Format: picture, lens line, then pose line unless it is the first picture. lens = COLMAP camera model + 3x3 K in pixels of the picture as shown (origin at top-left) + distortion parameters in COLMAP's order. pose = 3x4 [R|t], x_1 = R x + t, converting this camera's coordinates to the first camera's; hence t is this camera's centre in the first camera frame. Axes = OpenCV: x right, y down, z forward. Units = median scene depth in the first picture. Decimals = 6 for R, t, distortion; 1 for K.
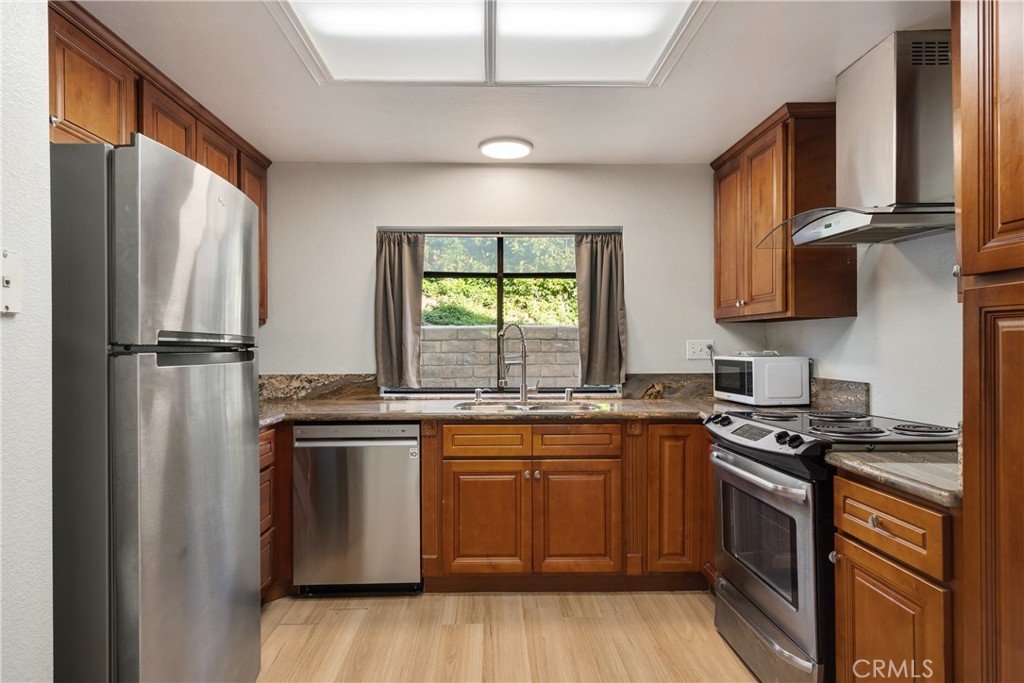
lens RADIAL K [[576.5, 0, 505.5], [0, 576.5, 342.9], [0, 0, 1]] dist [0.005210, 0.001928]
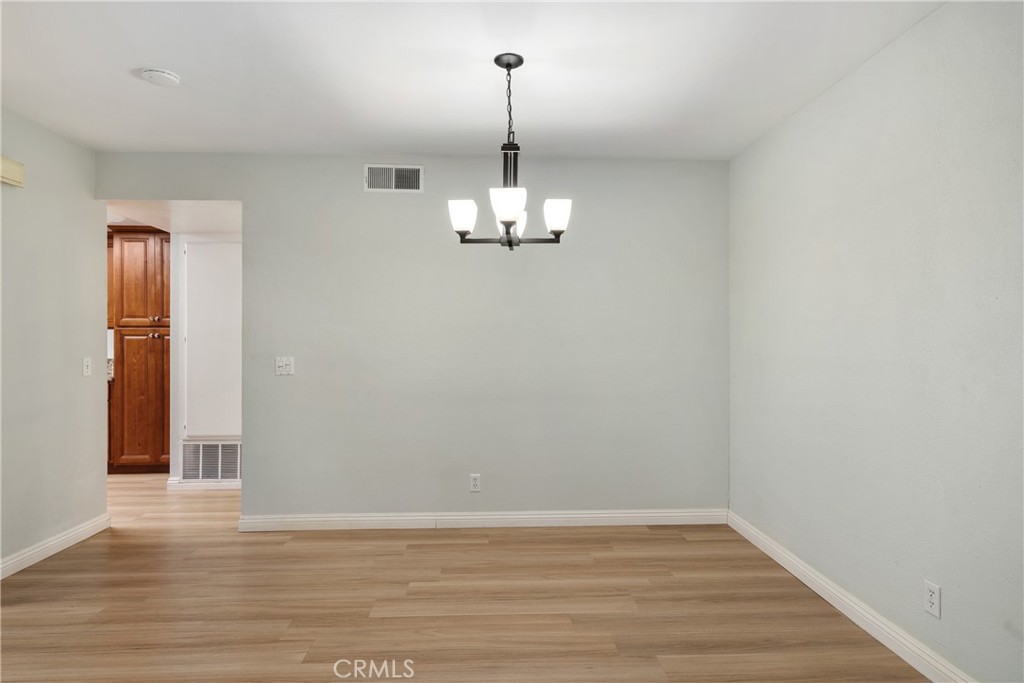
lens RADIAL K [[576.5, 0, 516.2], [0, 576.5, 343.6], [0, 0, 1]] dist [0.005210, 0.001928]
pose [[-0.032572, 0.001604, 0.999468, -1.636283], [-0.000550, 0.999999, -0.001623, 0.010150], [-0.999469, -0.000602, -0.032571, -0.833289]]
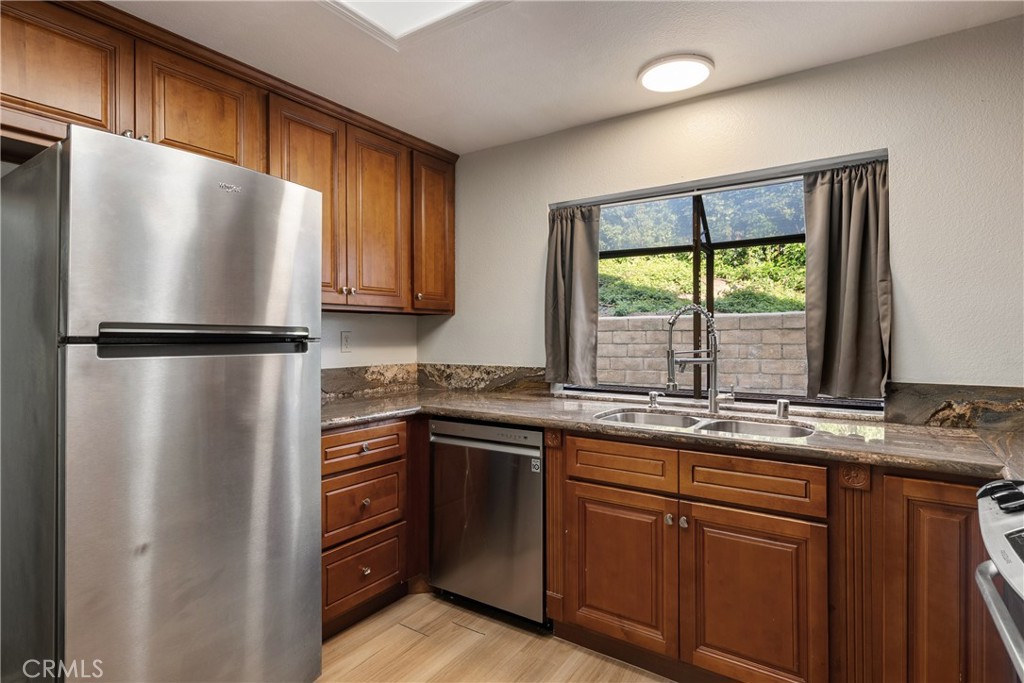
lens RADIAL K [[528.6, 0, 513.4], [0, 528.6, 333.4], [0, 0, 1]] dist [0.001274, 0.002882]
pose [[0.808922, -0.000397, -0.587916, 0.260873], [0.000870, 0.999999, 0.000522, -0.000744], [0.587915, -0.000933, 0.808922, 0.357142]]
